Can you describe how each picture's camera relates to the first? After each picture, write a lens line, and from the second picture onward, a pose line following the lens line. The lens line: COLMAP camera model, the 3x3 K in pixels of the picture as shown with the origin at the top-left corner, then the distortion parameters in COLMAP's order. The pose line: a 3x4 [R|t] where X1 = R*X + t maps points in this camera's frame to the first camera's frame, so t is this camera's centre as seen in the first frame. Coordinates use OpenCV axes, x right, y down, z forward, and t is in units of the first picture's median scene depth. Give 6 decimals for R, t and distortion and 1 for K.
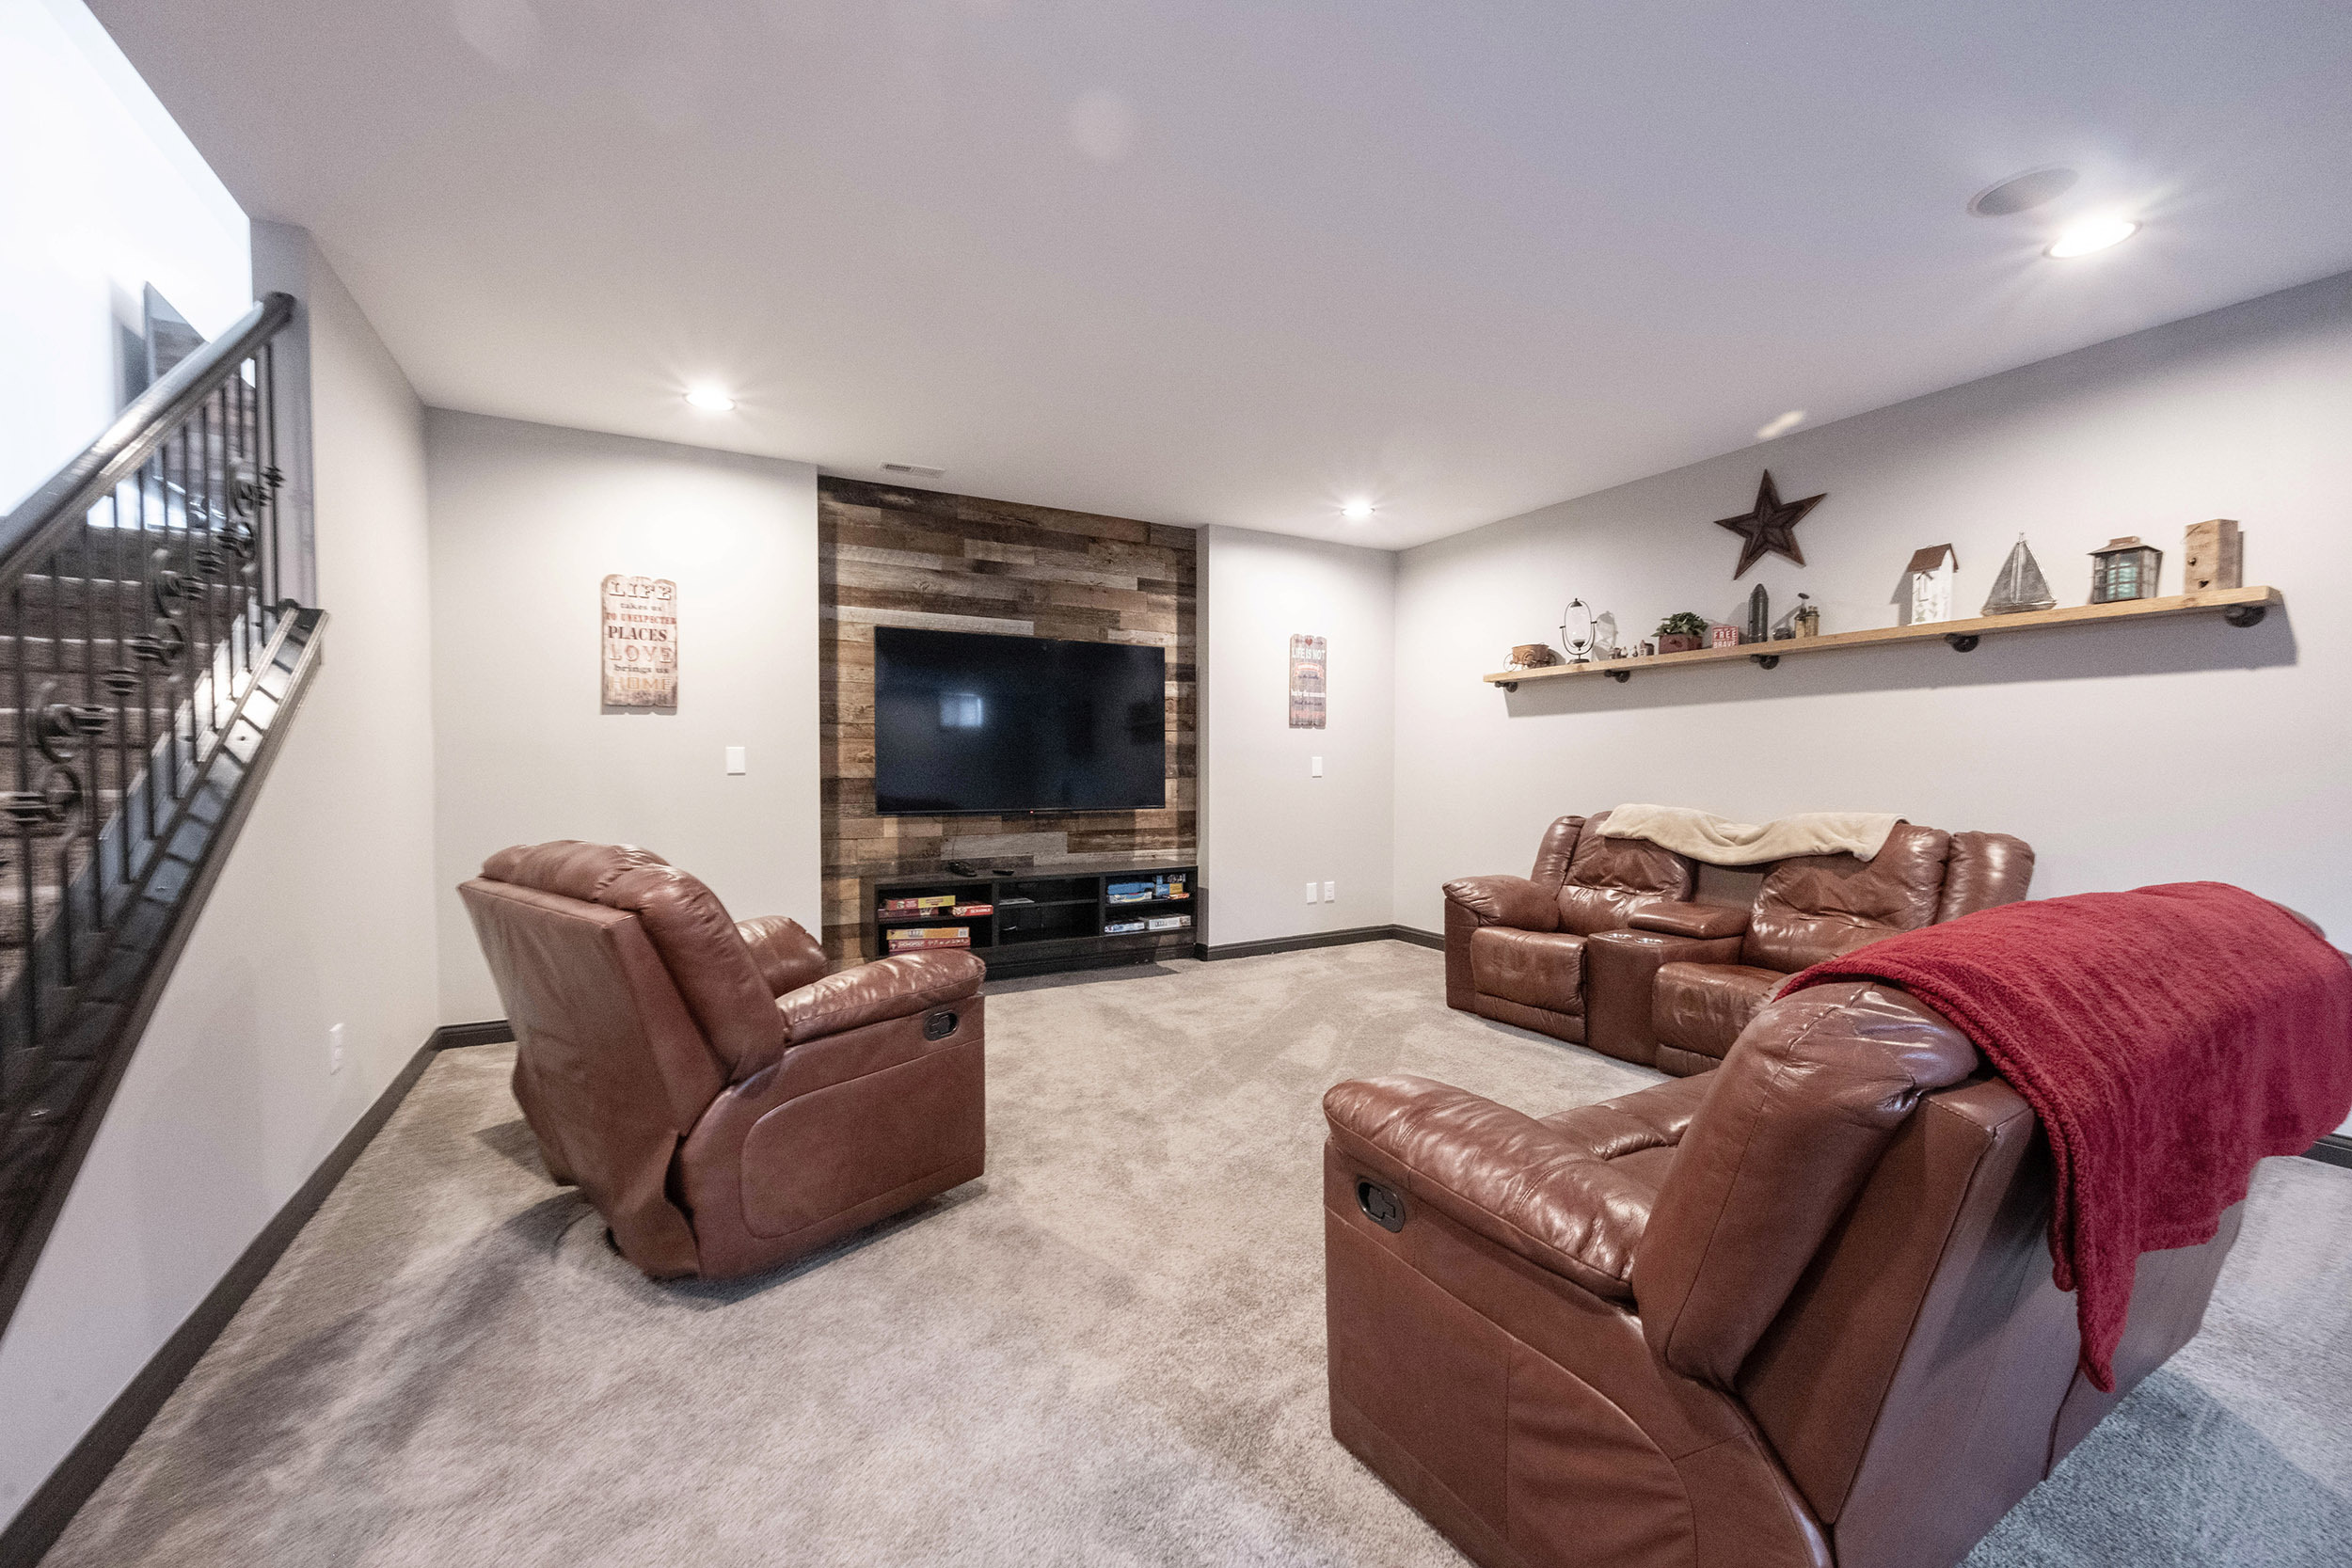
lens RADIAL K [[935.5, 0, 1168.6], [0, 935.5, 789.4], [0, 0, 1]] dist [0.015019, -0.000400]
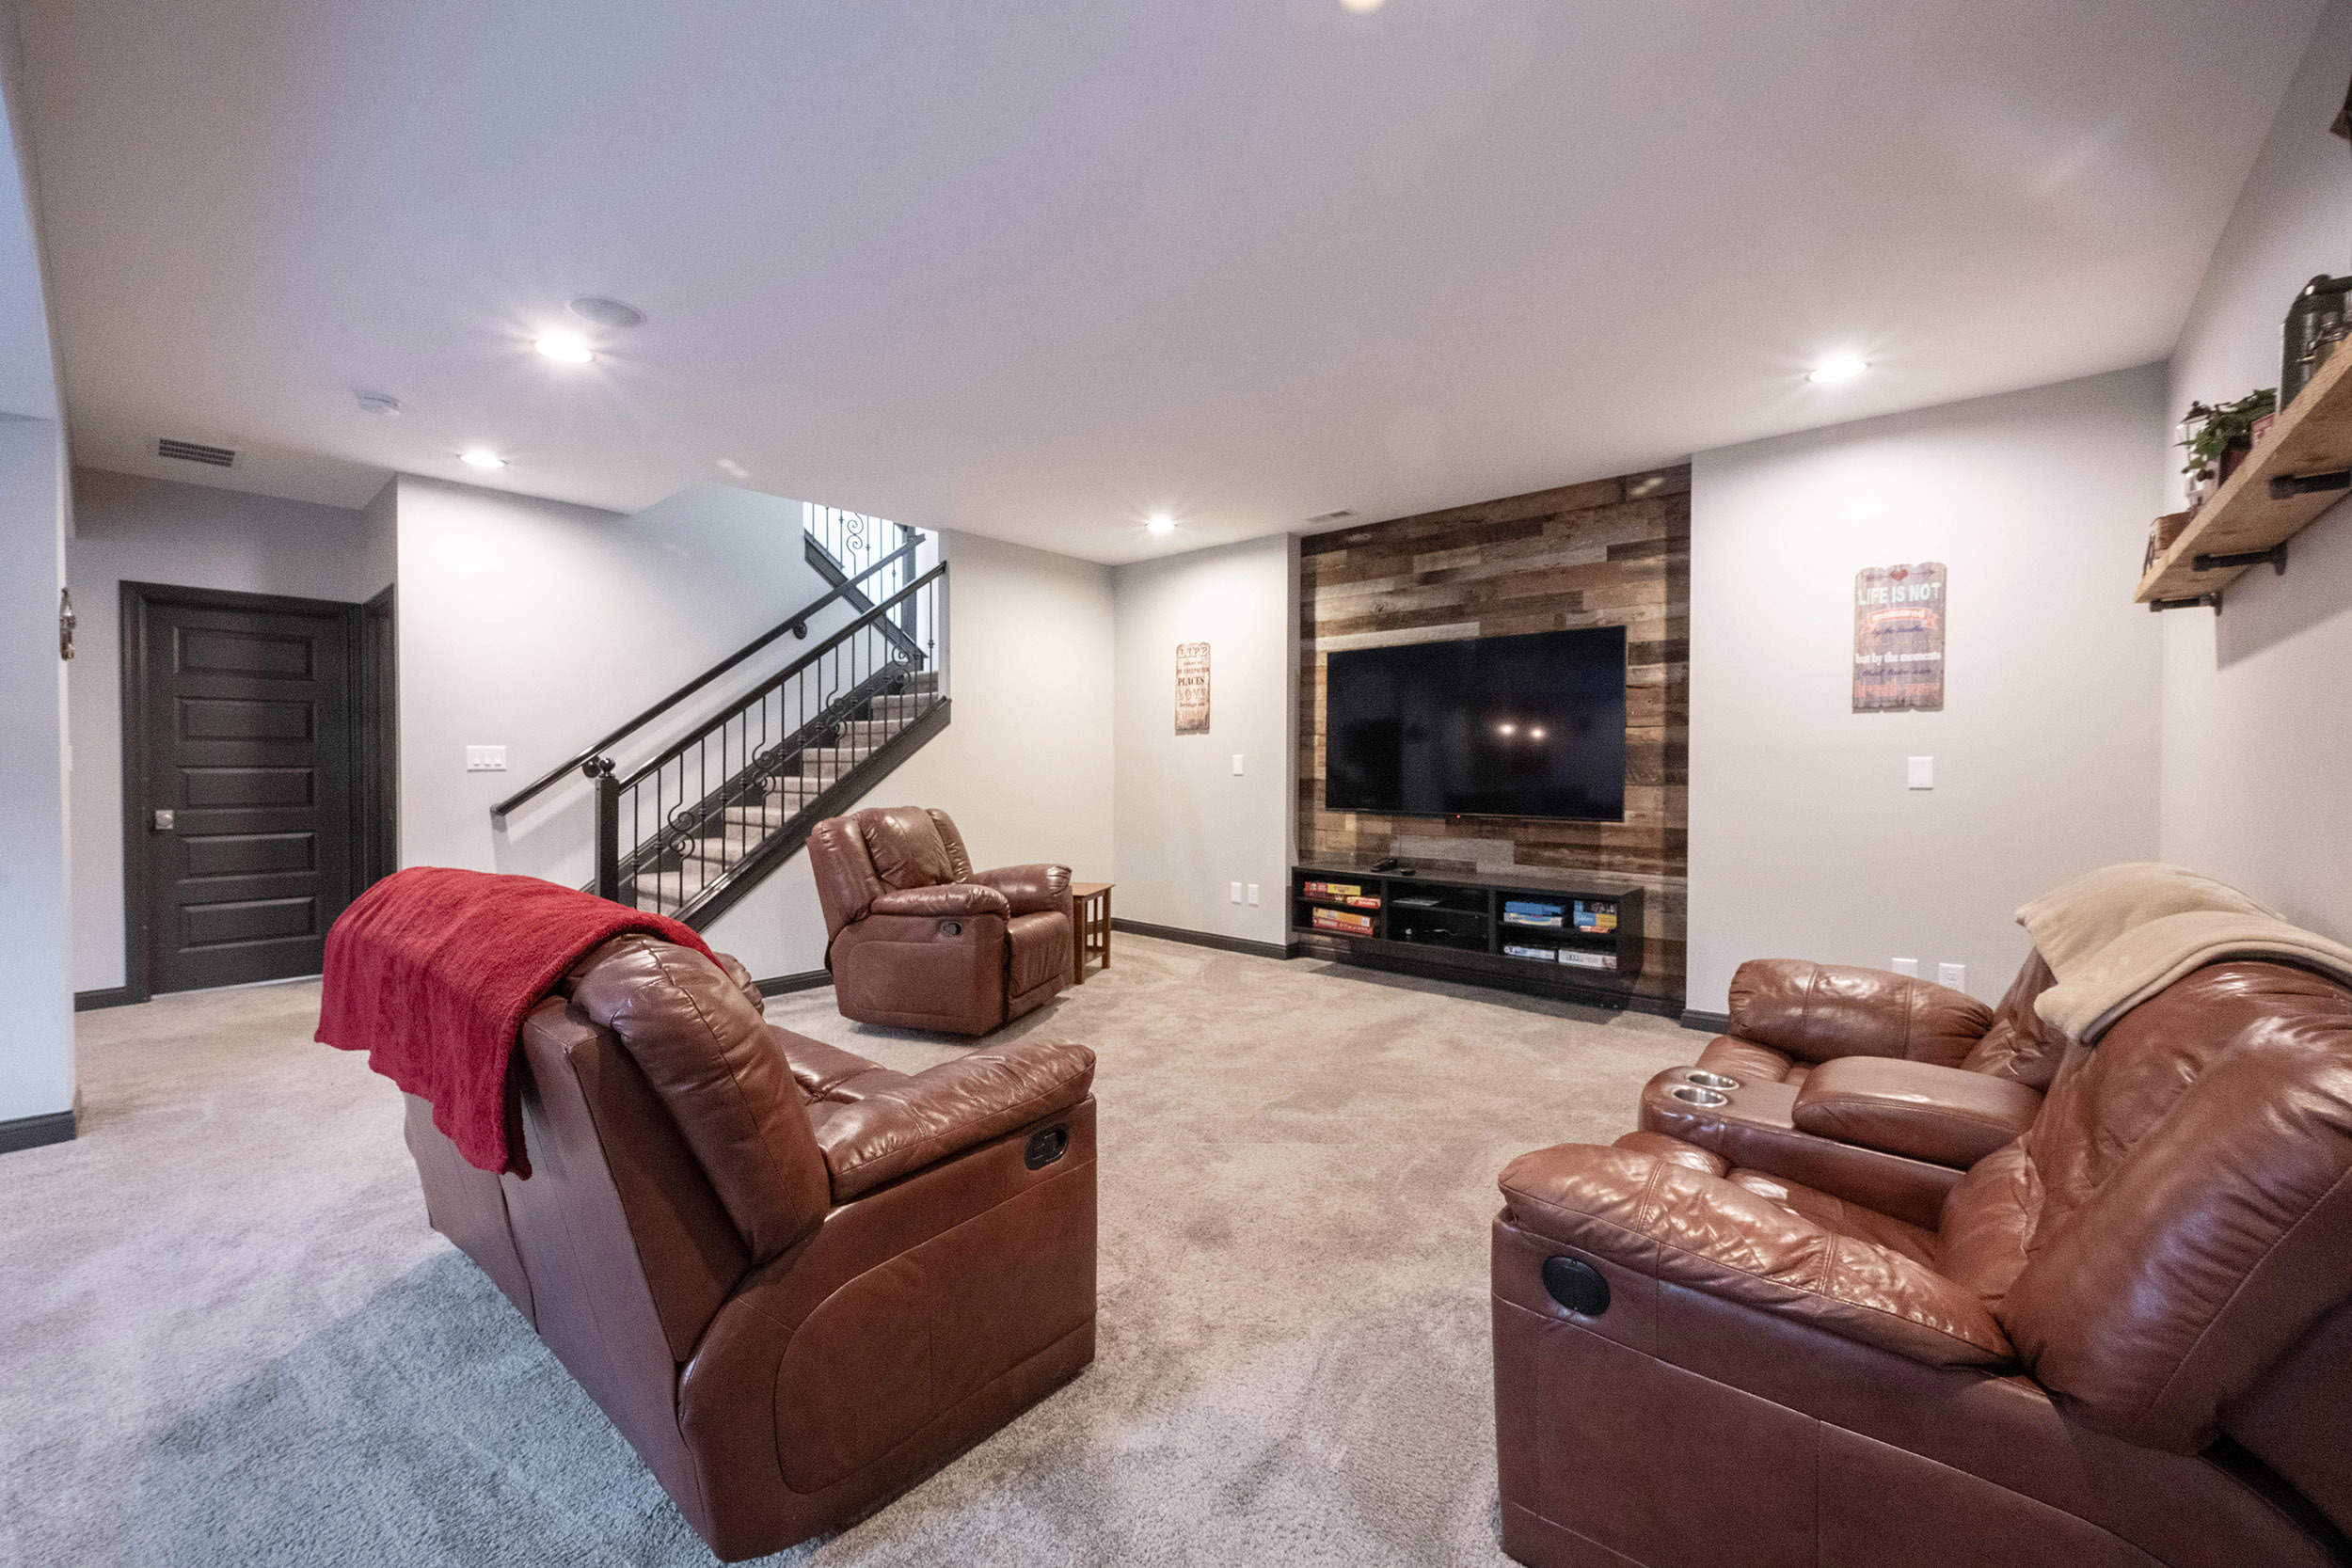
lens RADIAL K [[935.5, 0, 1166.3], [0, 935.5, 776.0], [0, 0, 1]] dist [0.015019, -0.000400]
pose [[0.339120, 0.006147, -0.940723, 0.659252], [-0.031417, 0.999495, -0.004794, -0.003934], [0.940218, 0.031180, 0.339142, 0.366381]]
